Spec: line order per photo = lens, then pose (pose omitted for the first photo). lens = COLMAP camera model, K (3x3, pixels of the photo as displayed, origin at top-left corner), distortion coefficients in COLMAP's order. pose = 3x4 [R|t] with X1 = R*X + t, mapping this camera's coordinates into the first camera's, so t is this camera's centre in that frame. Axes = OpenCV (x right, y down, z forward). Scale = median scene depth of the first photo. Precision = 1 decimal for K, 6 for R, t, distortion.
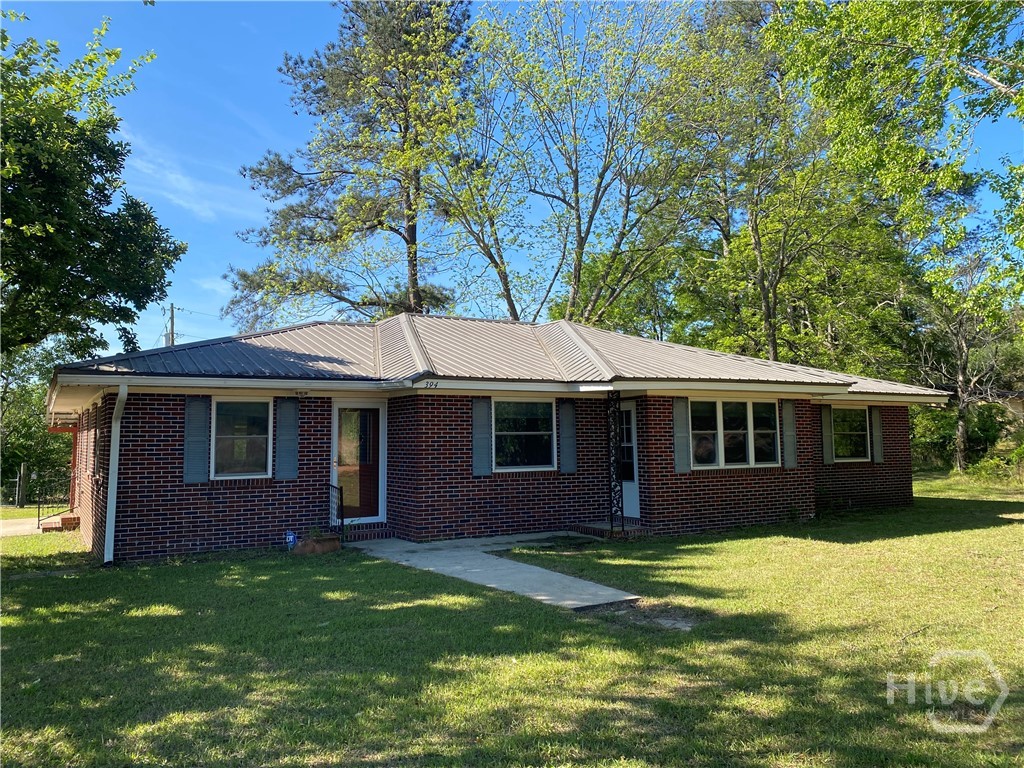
lens RADIAL K [[748.4, 0, 512.0], [0, 748.4, 384.0], [0, 0, 1]] dist [0.062954, -0.144039]
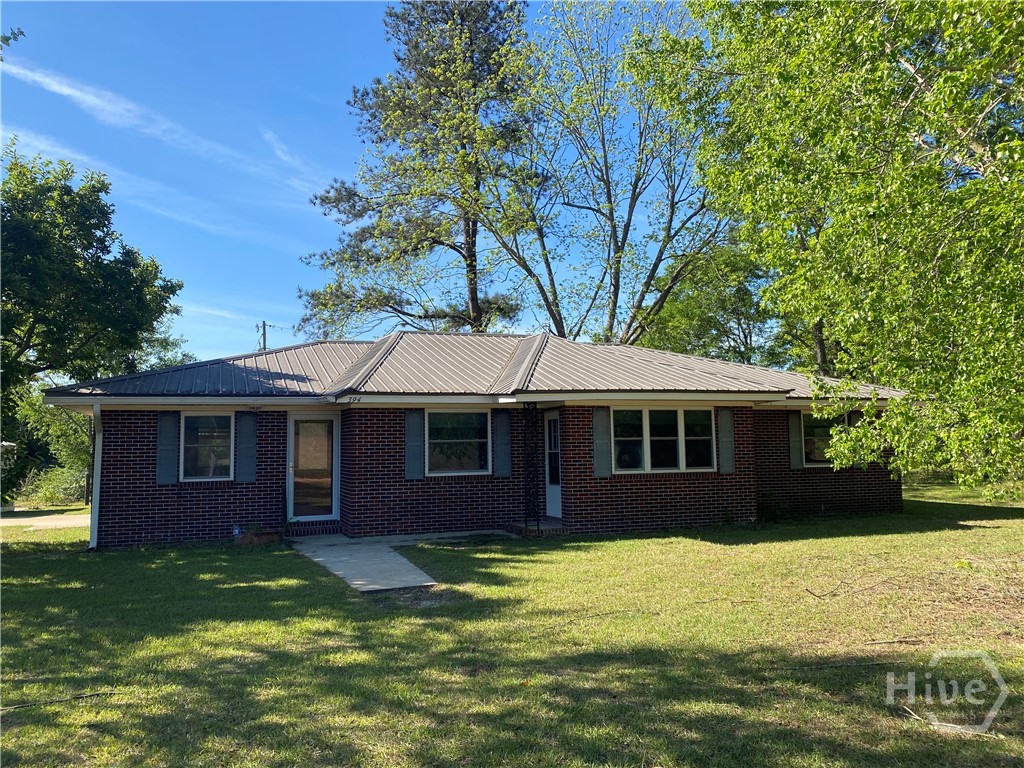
lens RADIAL K [[748.4, 0, 512.0], [0, 748.4, 384.0], [0, 0, 1]] dist [0.062954, -0.144039]
pose [[0.986529, -0.016722, -0.162729, 0.263873], [0.016022, 0.999856, -0.005609, -0.010532], [0.162799, 0.002926, 0.986655, -0.077069]]
